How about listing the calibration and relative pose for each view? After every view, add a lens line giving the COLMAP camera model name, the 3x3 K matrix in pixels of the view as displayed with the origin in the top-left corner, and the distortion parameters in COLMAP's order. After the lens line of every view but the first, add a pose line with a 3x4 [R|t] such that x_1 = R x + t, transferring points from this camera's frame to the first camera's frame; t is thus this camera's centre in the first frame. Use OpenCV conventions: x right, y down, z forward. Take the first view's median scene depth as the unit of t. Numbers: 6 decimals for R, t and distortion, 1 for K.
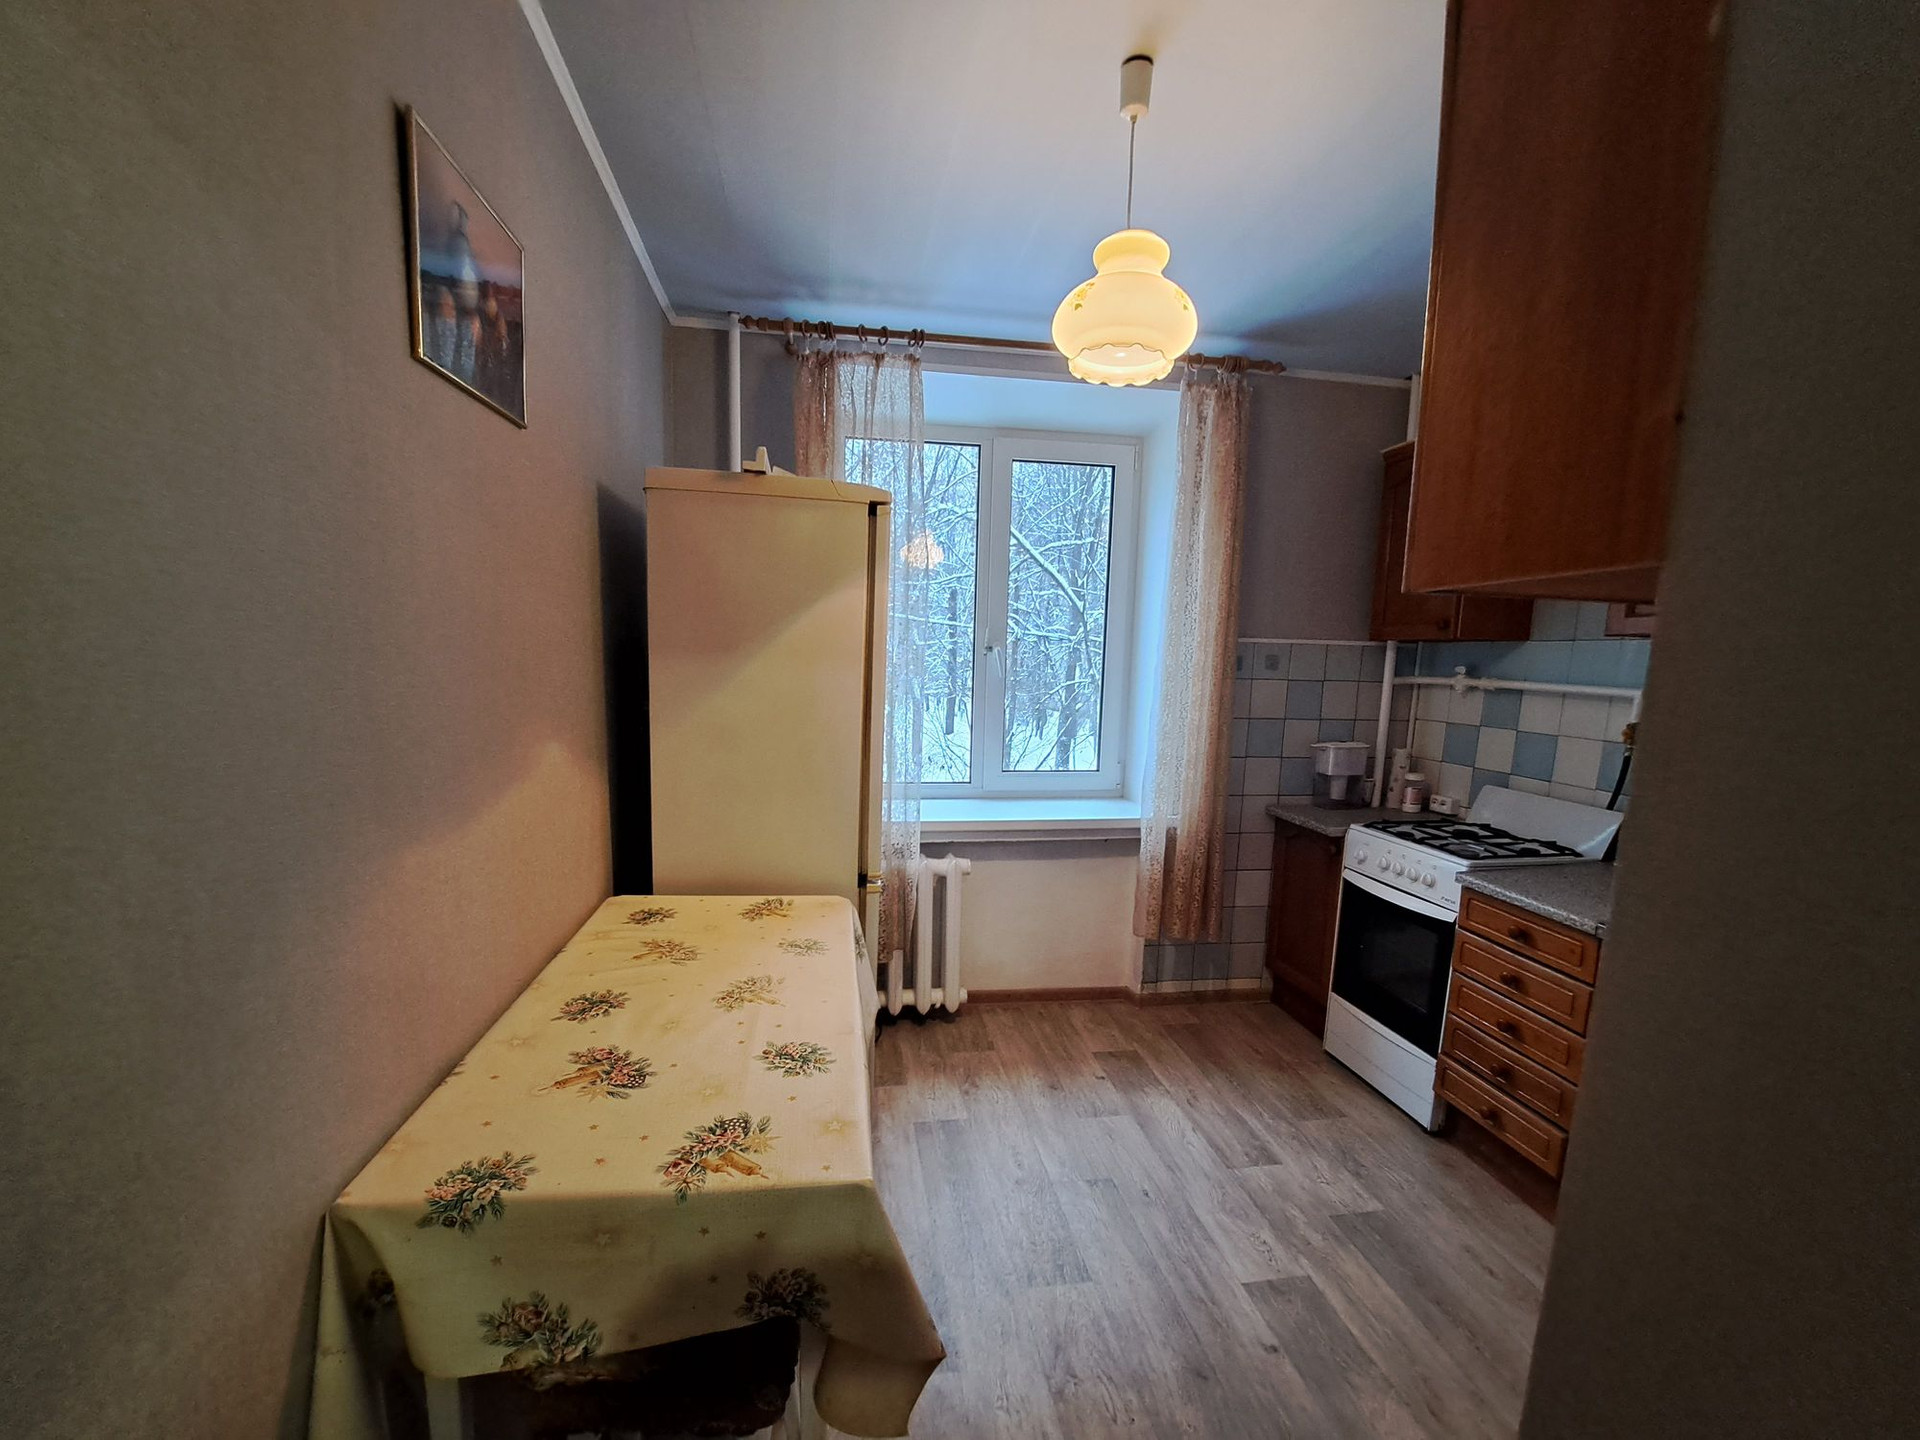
lens RADIAL K [[762.6, 0, 944.8], [0, 762.6, 774.4], [0, 0, 1]] dist [-0.012731, -0.003472]
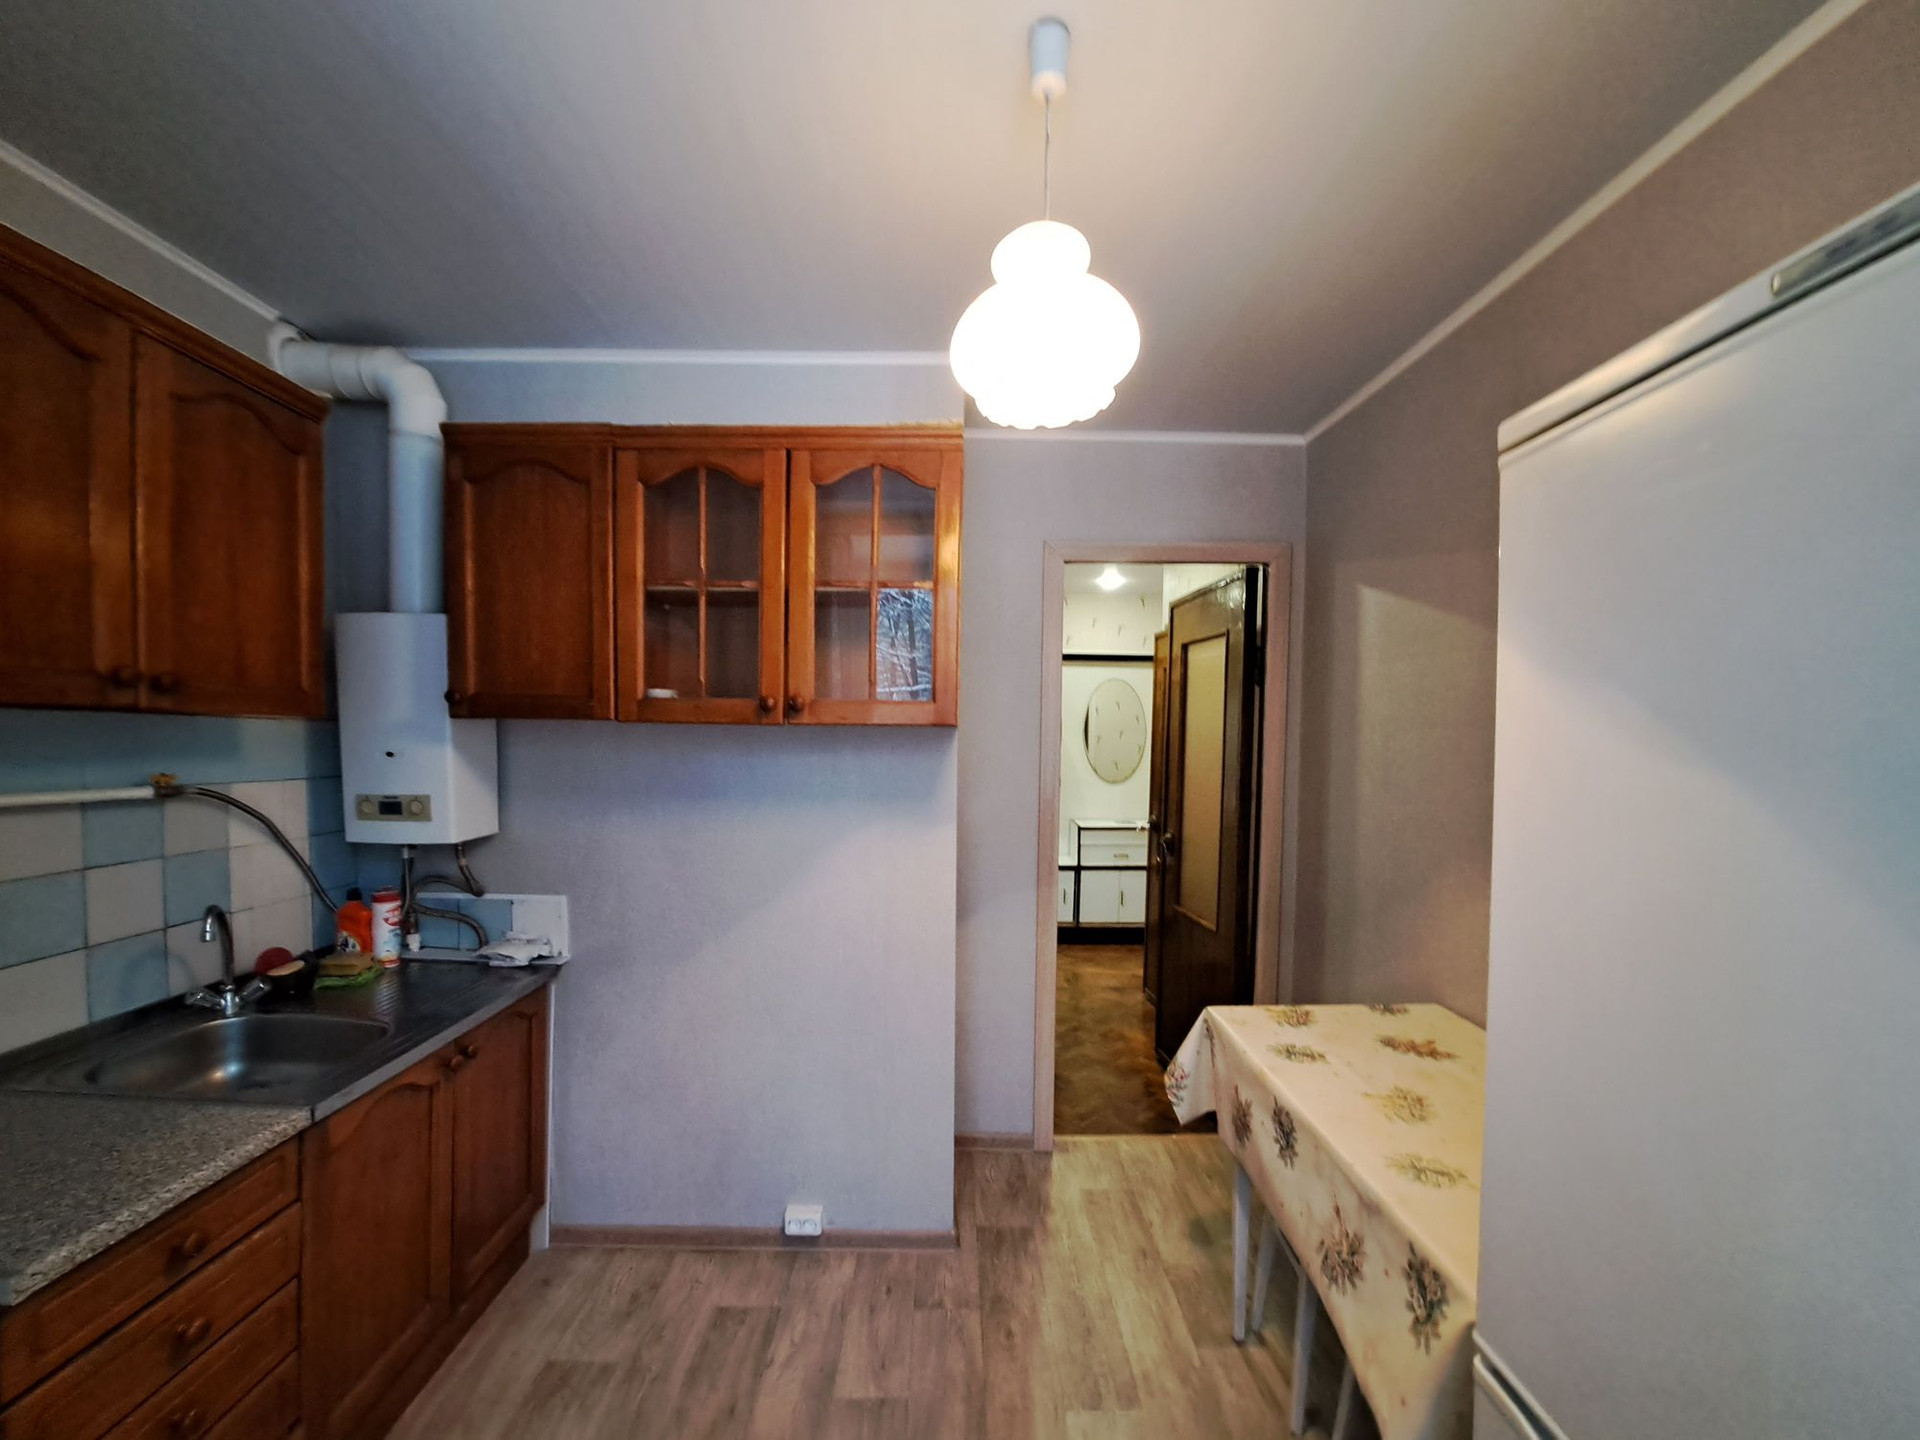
lens RADIAL K [[762.6, 0, 944.8], [0, 762.6, 774.4], [0, 0, 1]] dist [-0.012731, -0.003472]
pose [[-0.986829, -0.043514, 0.155805, 0.120750], [-0.010876, 0.978810, 0.204481, -0.197917], [-0.161401, 0.200093, -0.966391, 1.119589]]
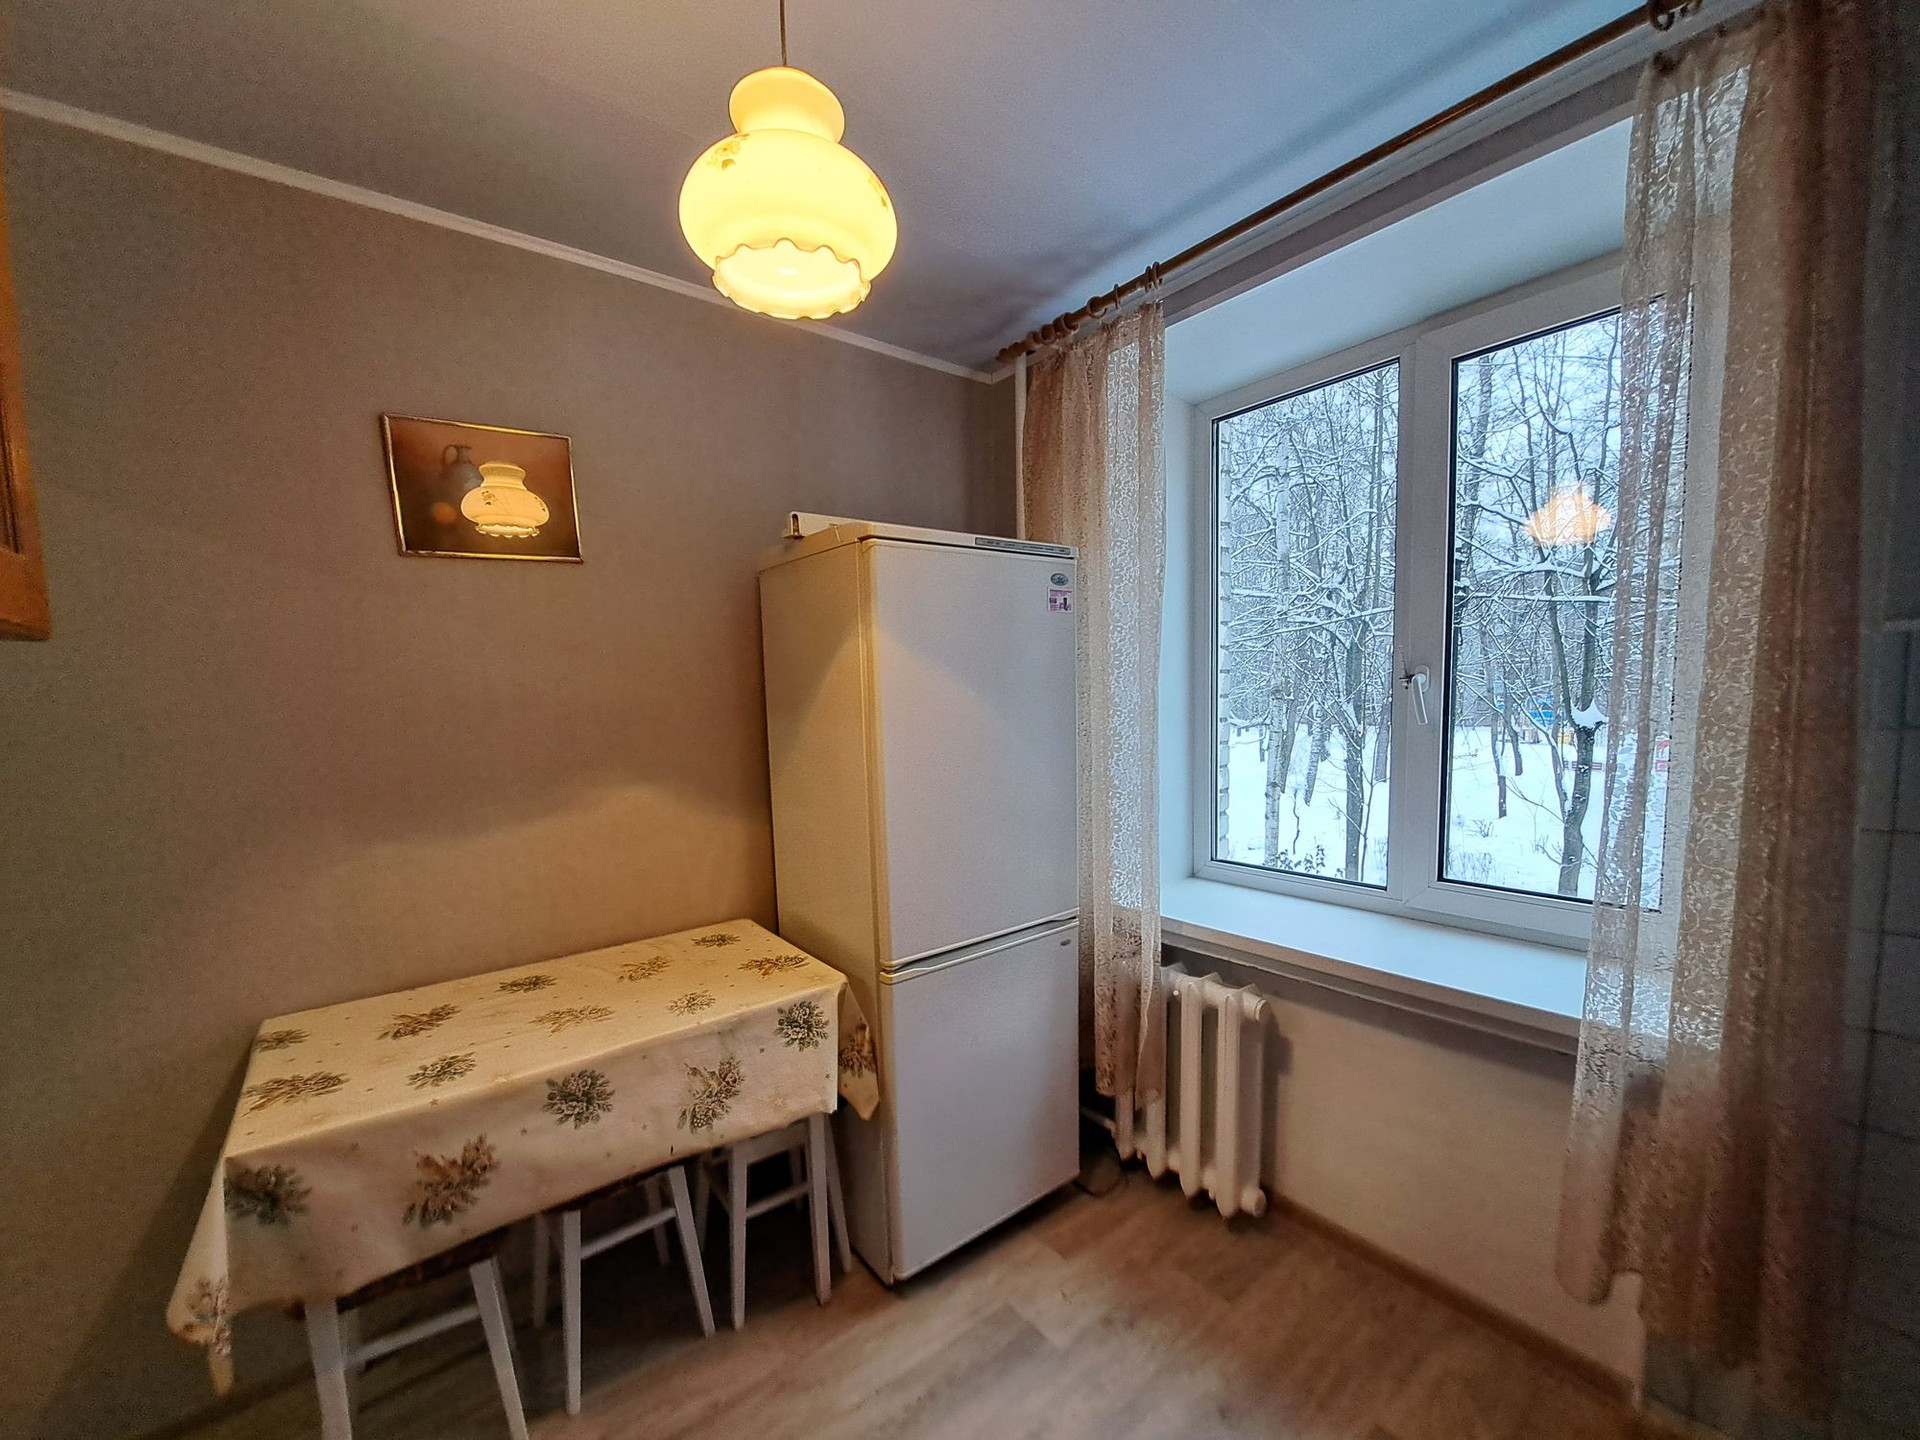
lens RADIAL K [[768.7, 0, 959.6], [0, 768.7, 760.5], [0, 0, 1]] dist [-0.025586, 0.004895]
pose [[0.492049, 0.041184, -0.869593, 0.555950], [-0.094112, 0.995543, -0.006104, -0.076129], [0.865466, 0.084843, 0.493732, 0.509778]]
